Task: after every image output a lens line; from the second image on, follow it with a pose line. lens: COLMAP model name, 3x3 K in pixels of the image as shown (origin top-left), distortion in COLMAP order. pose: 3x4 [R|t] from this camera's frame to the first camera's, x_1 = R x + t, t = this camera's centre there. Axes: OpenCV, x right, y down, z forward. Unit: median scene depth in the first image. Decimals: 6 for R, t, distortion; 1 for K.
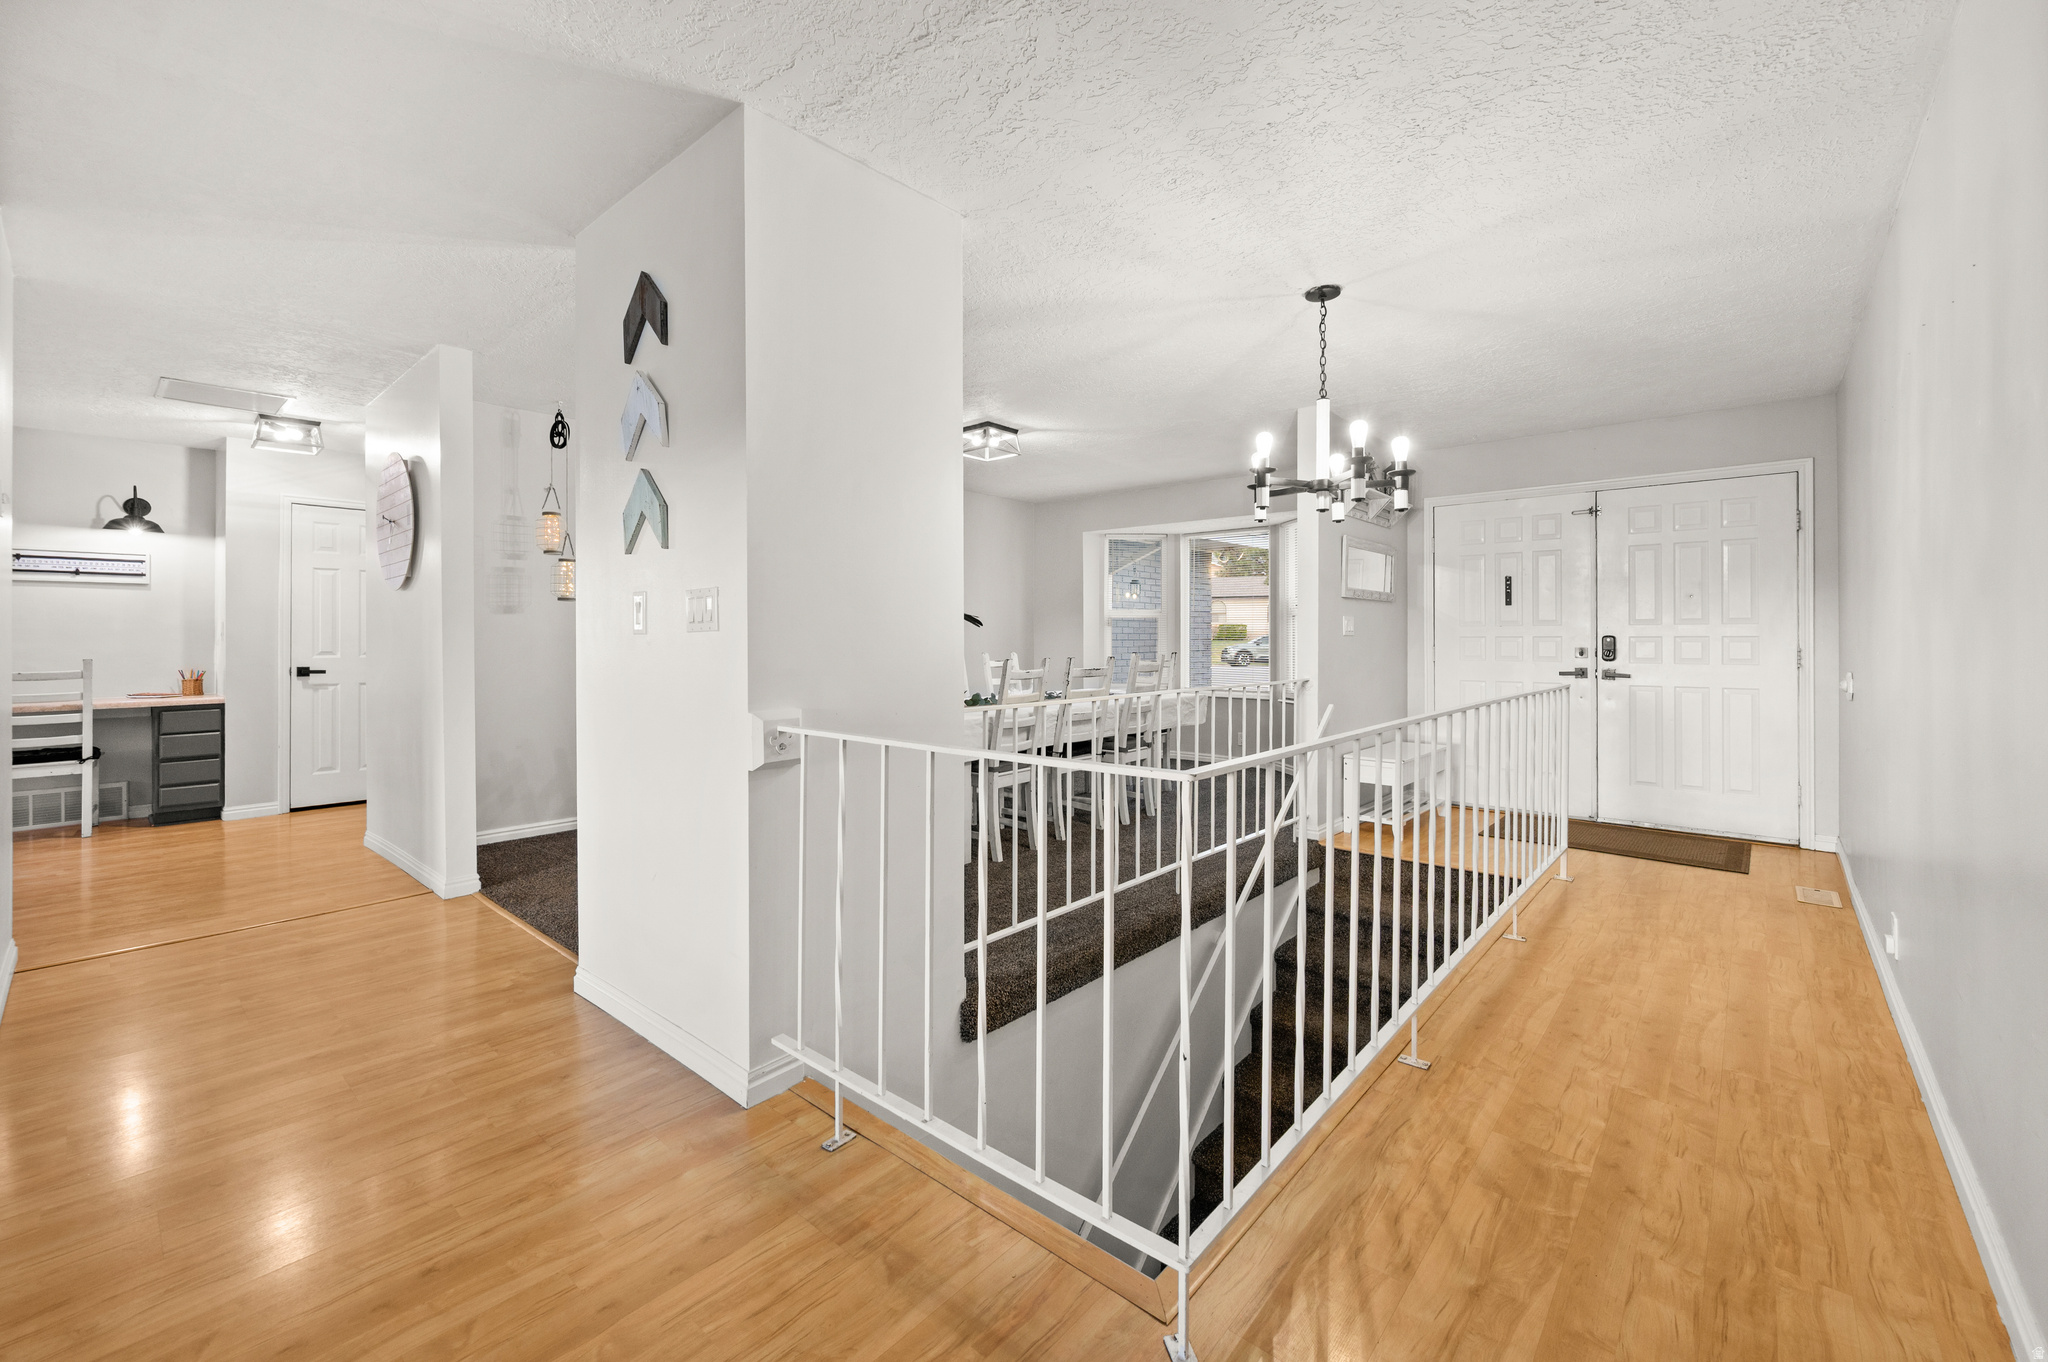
lens RADIAL K [[826.2, 0, 1023.6], [0, 826.2, 644.1], [0, 0, 1]] dist [0.000601, 0.000102]
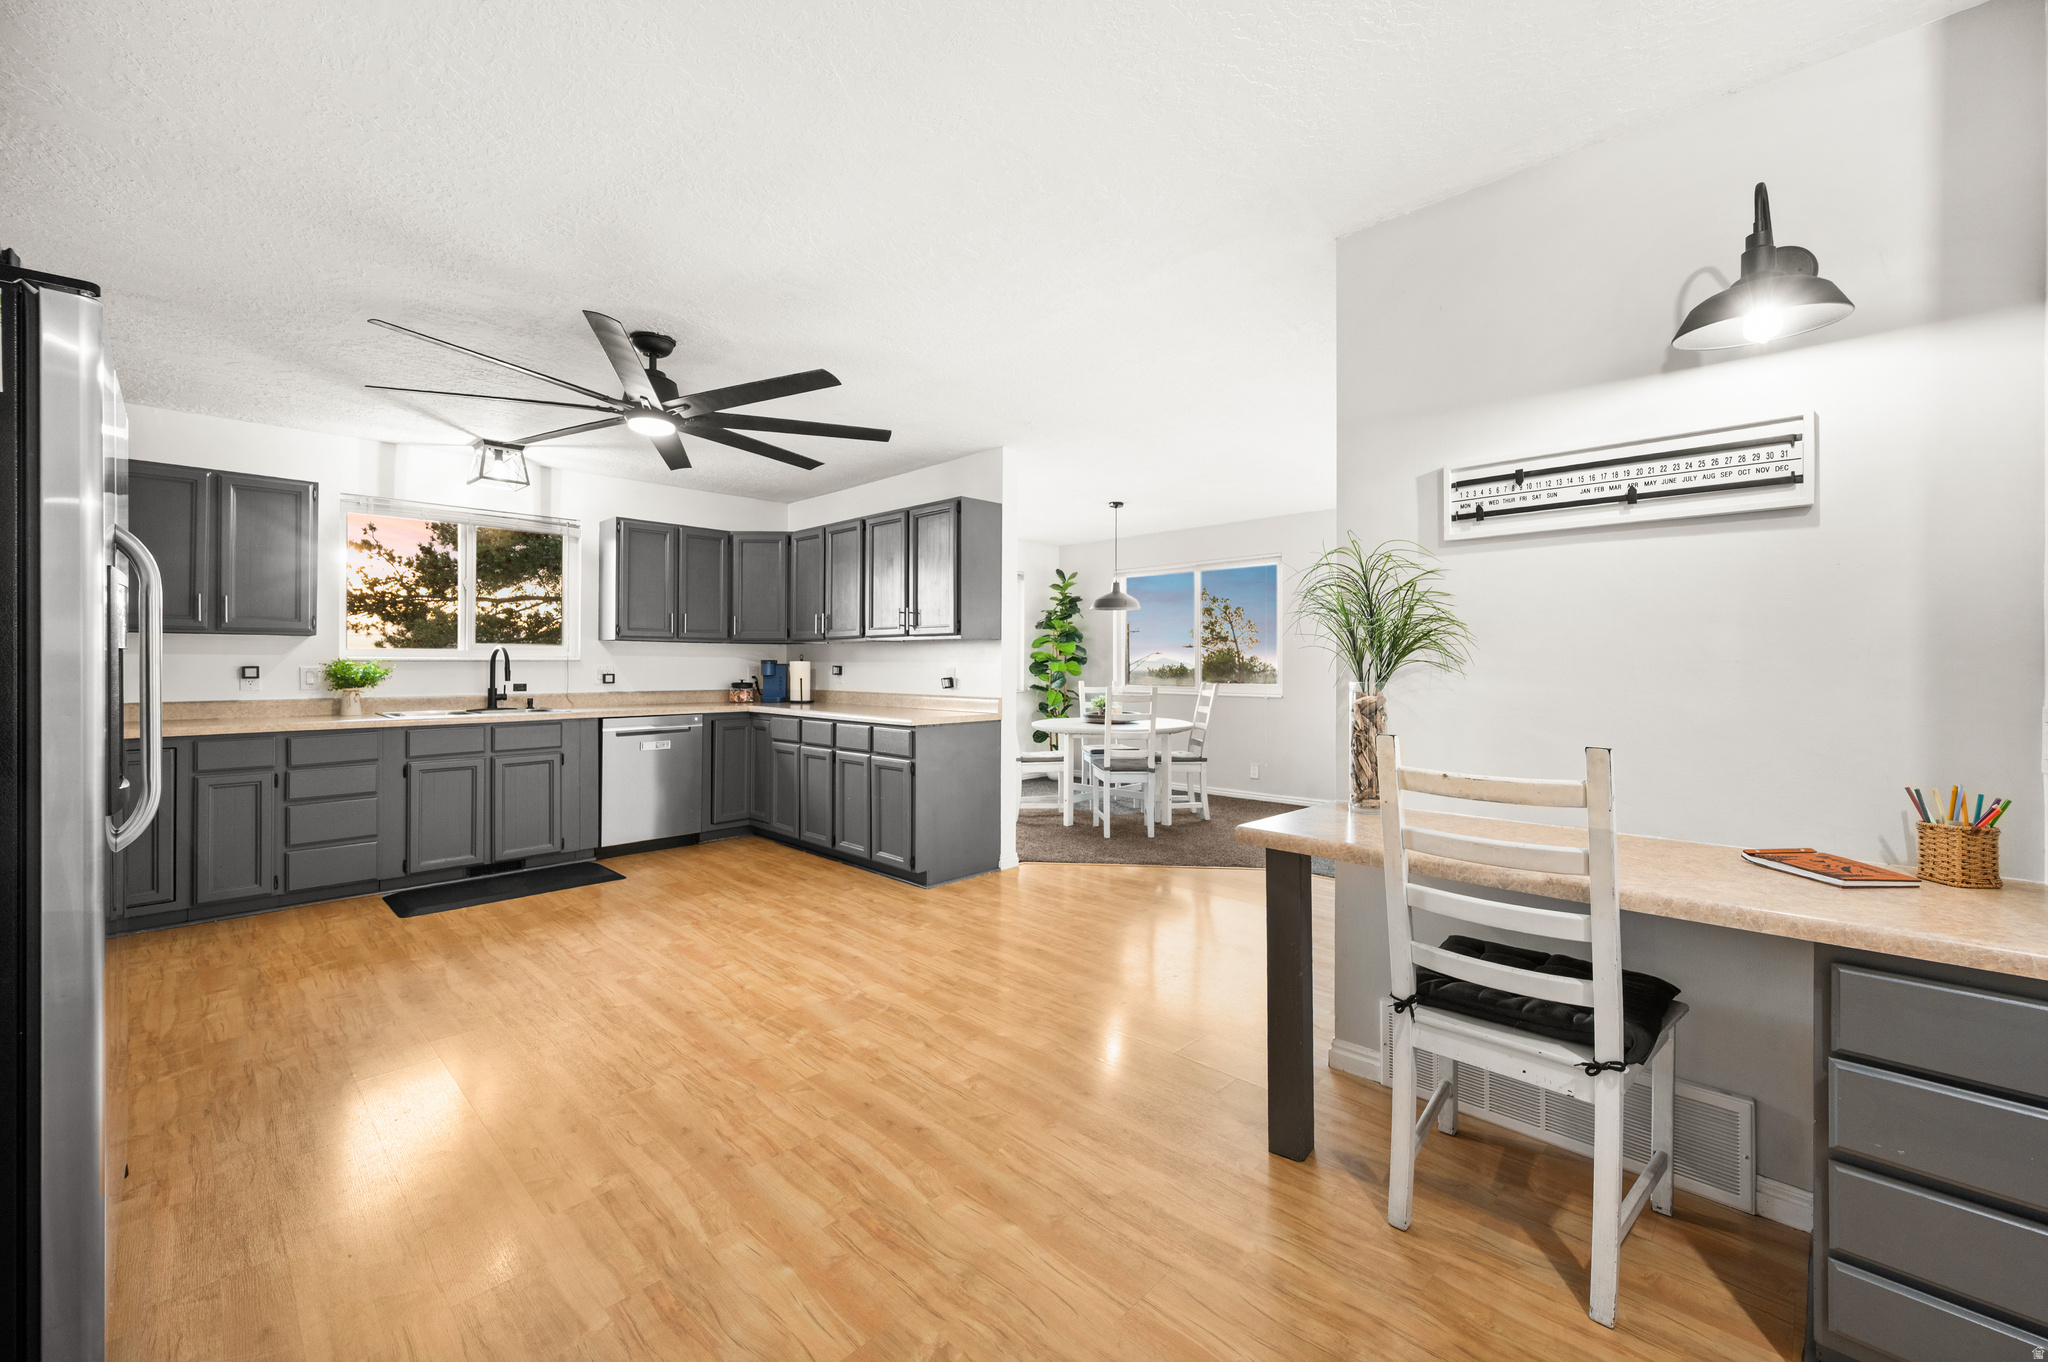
lens RADIAL K [[816.9, 0, 1024.0], [0, 816.9, 681.0], [0, 0, 1]] dist [-0.000657, -0.000159]
pose [[-0.058786, 0.005047, -0.998258, -0.738133], [-0.006500, 0.999964, 0.005439, -0.004663], [0.998249, 0.006808, -0.058751, 0.725026]]
